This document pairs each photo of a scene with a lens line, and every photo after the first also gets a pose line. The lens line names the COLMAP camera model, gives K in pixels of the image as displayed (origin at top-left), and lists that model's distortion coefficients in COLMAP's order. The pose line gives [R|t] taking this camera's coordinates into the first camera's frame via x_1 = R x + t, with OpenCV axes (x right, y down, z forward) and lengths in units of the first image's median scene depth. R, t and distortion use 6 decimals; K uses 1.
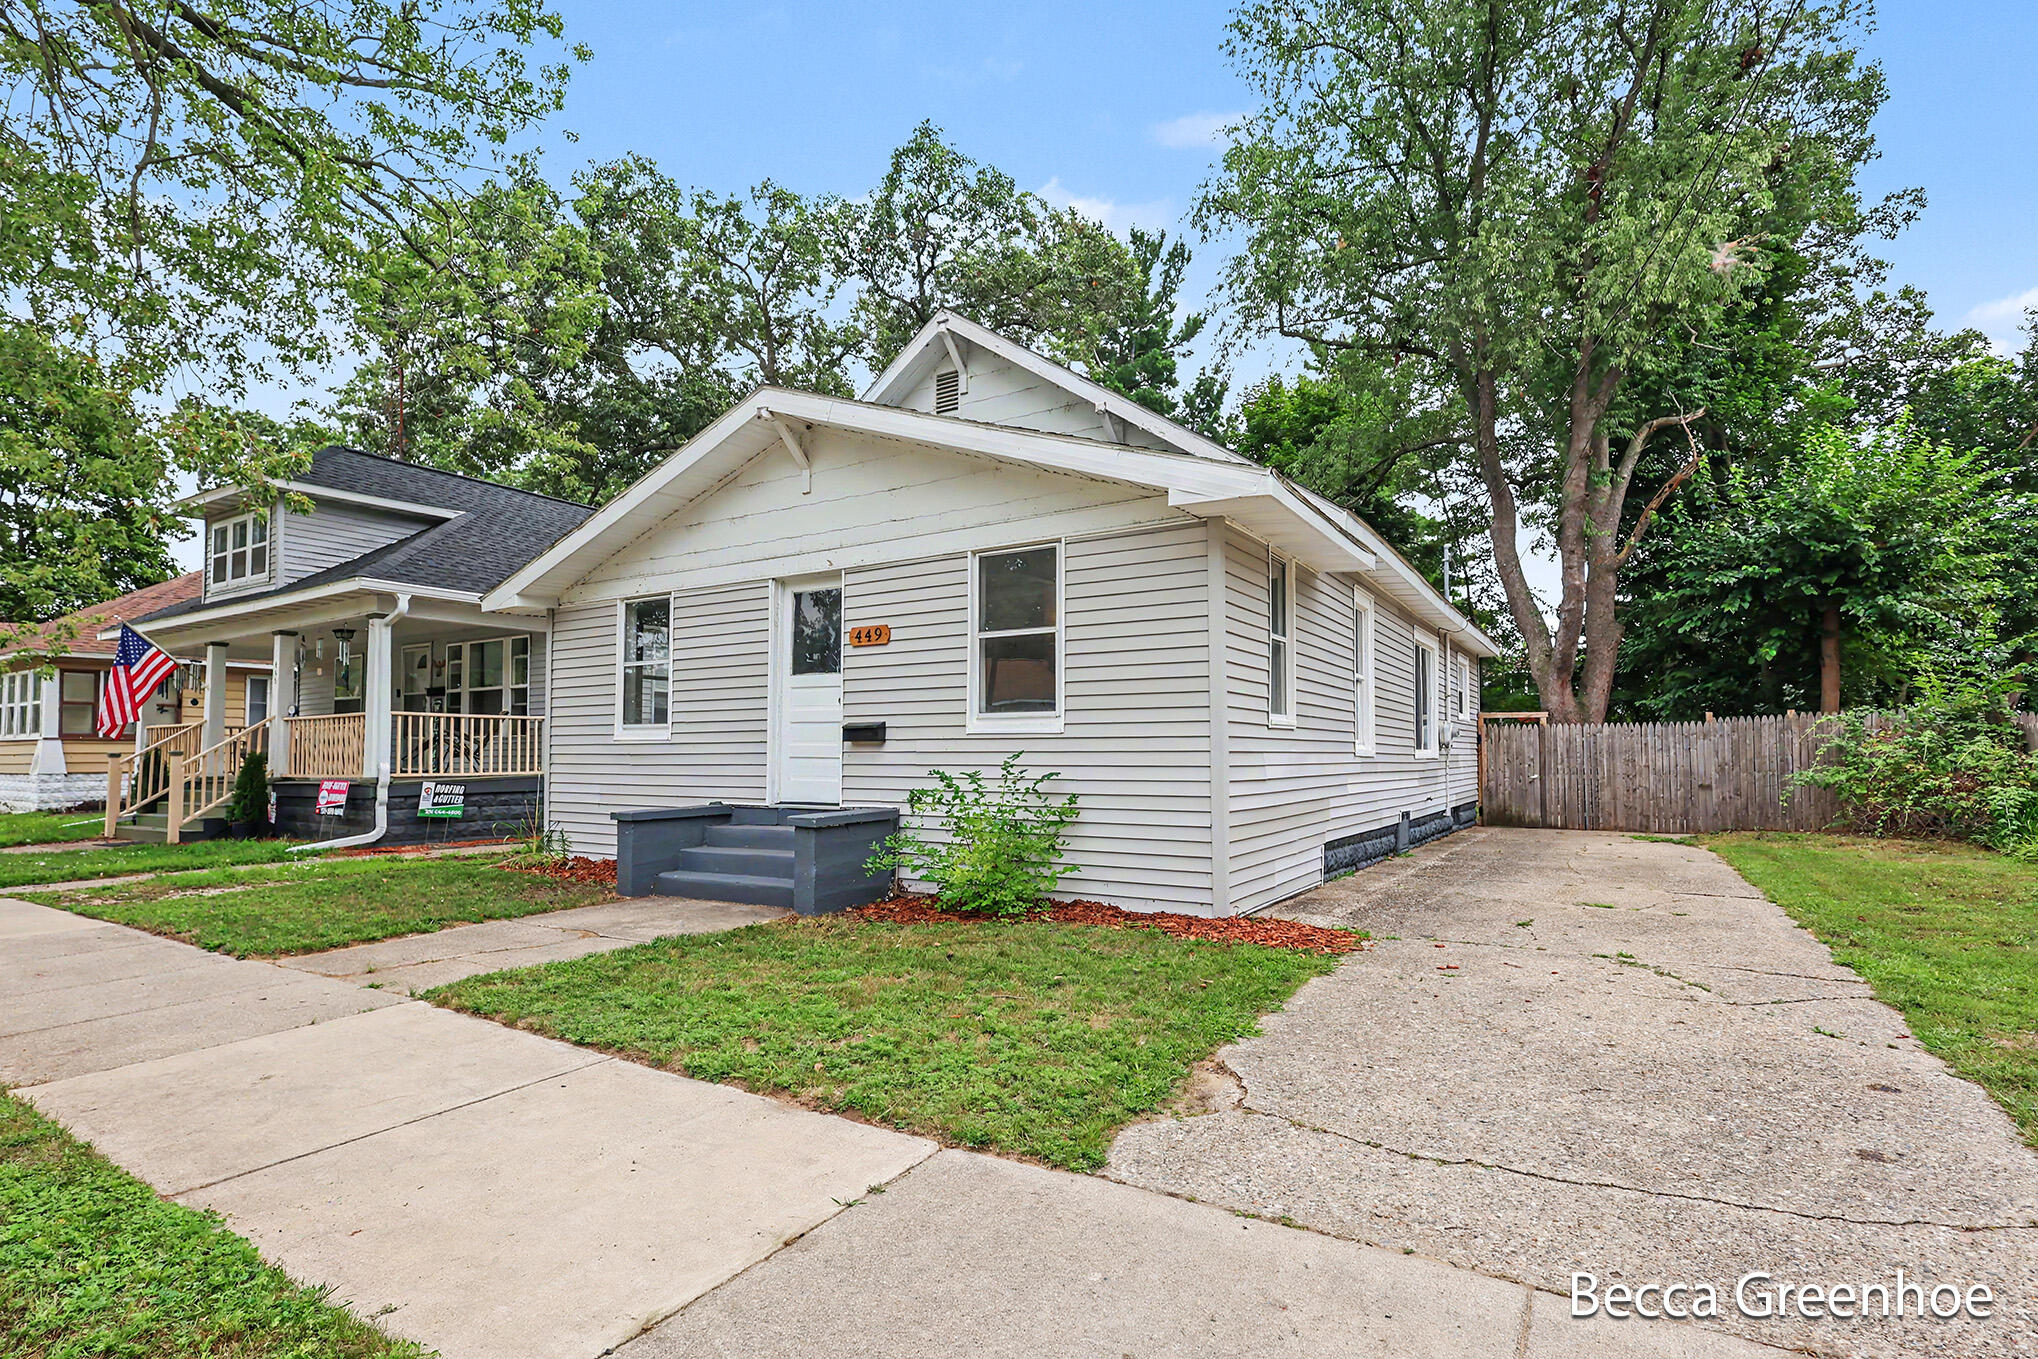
lens RADIAL K [[947.6, 0, 1019.0], [0, 947.6, 679.5], [0, 0, 1]] dist [-0.004357, 0.000454]
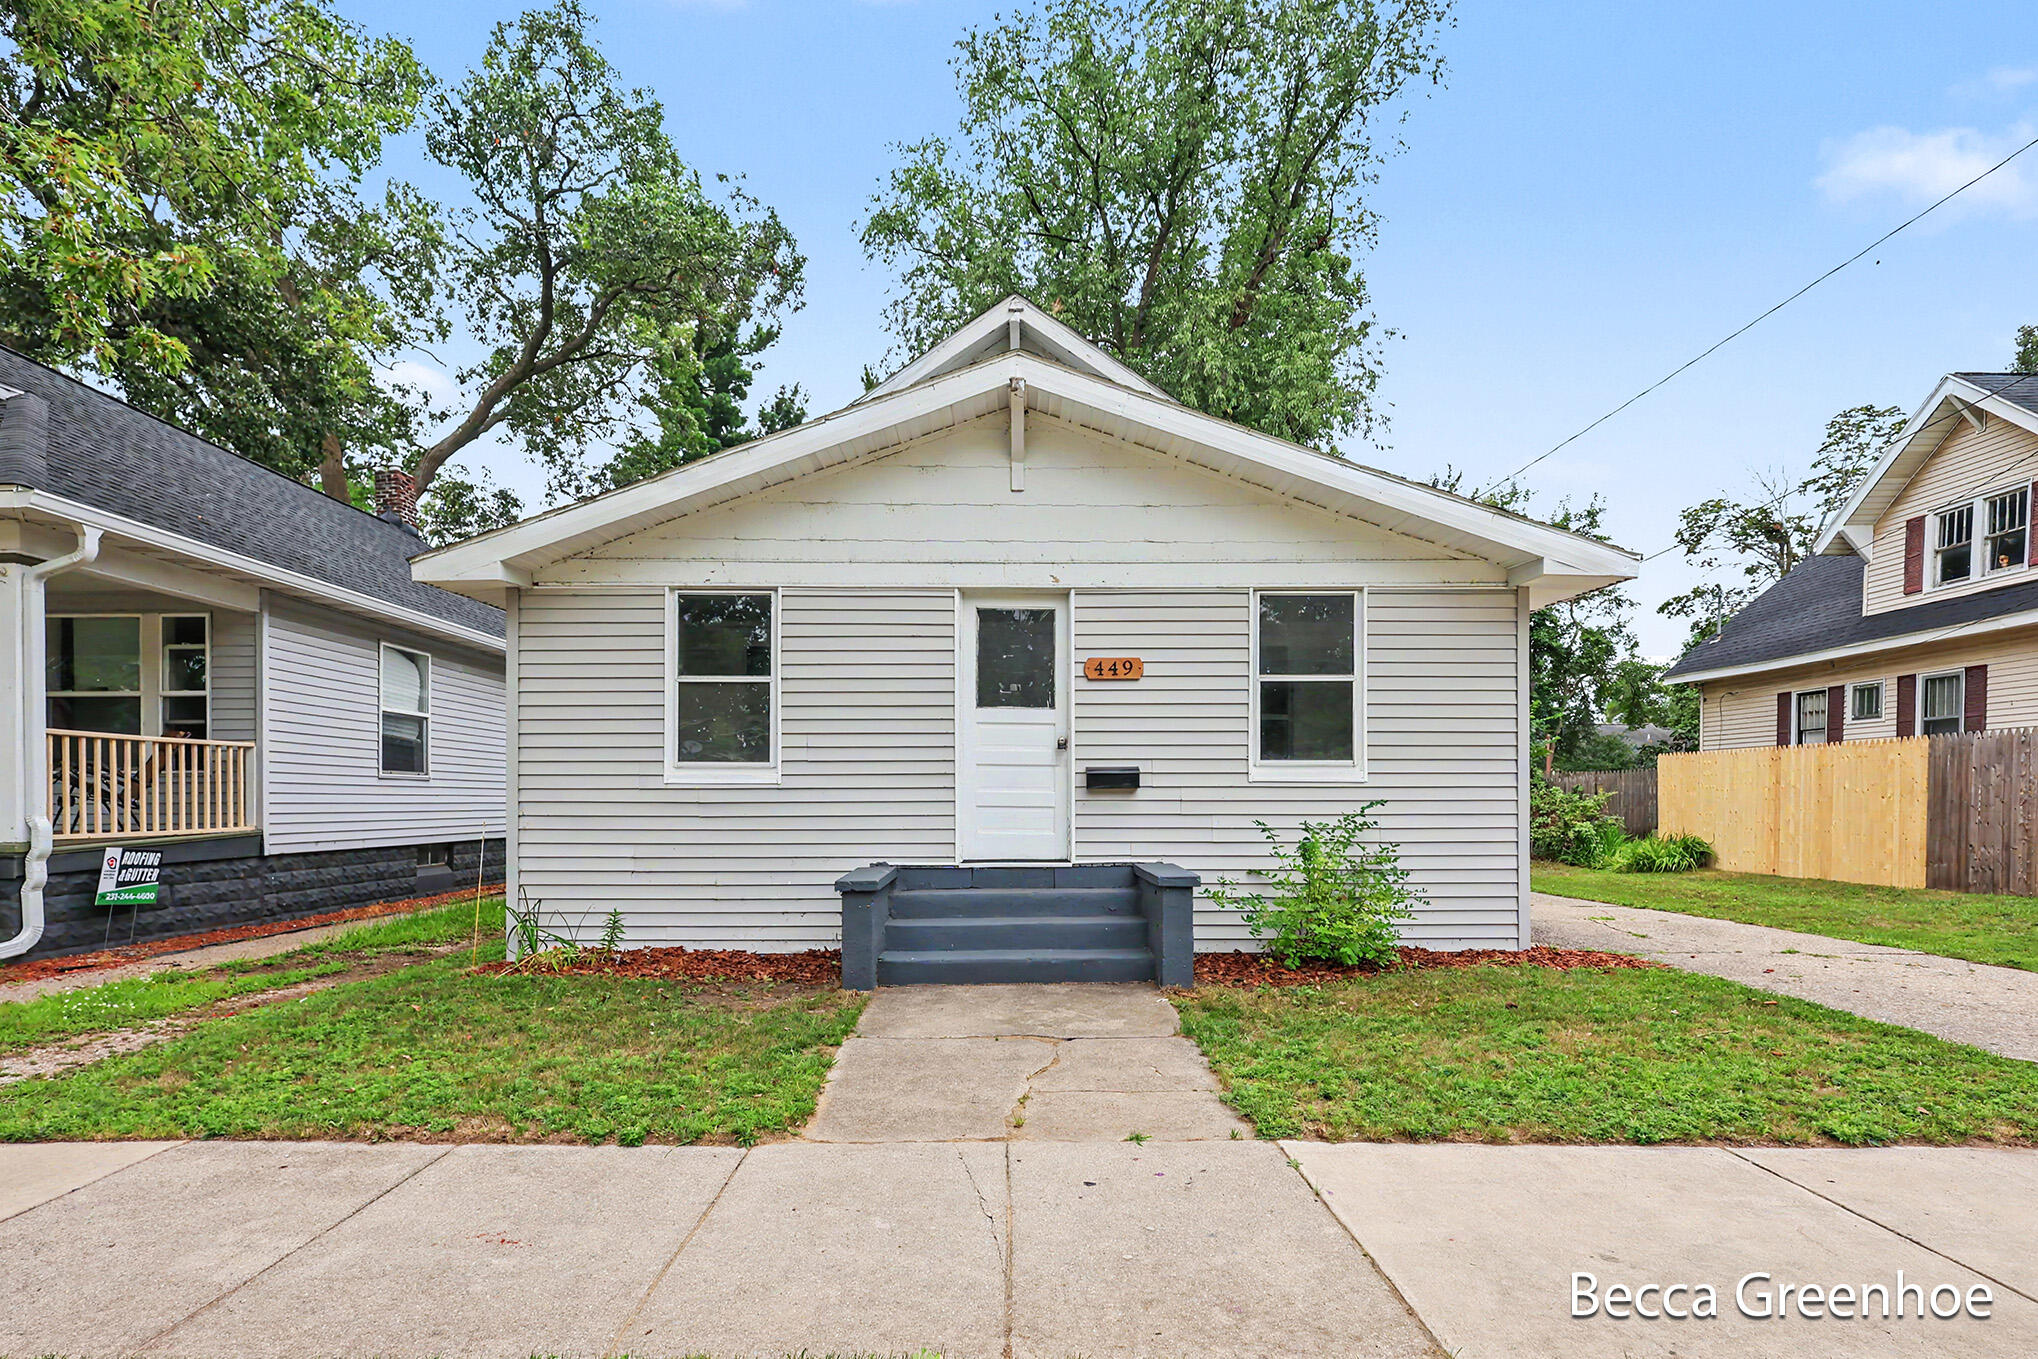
lens RADIAL K [[968.1, 0, 1013.8], [0, 968.1, 763.9], [0, 0, 1]] dist [0.000739, -0.000166]
pose [[0.852081, 0.018433, 0.523084, -0.664580], [-0.042677, 0.998499, 0.034333, 0.014280], [-0.521666, -0.051578, 0.851589, 0.262199]]
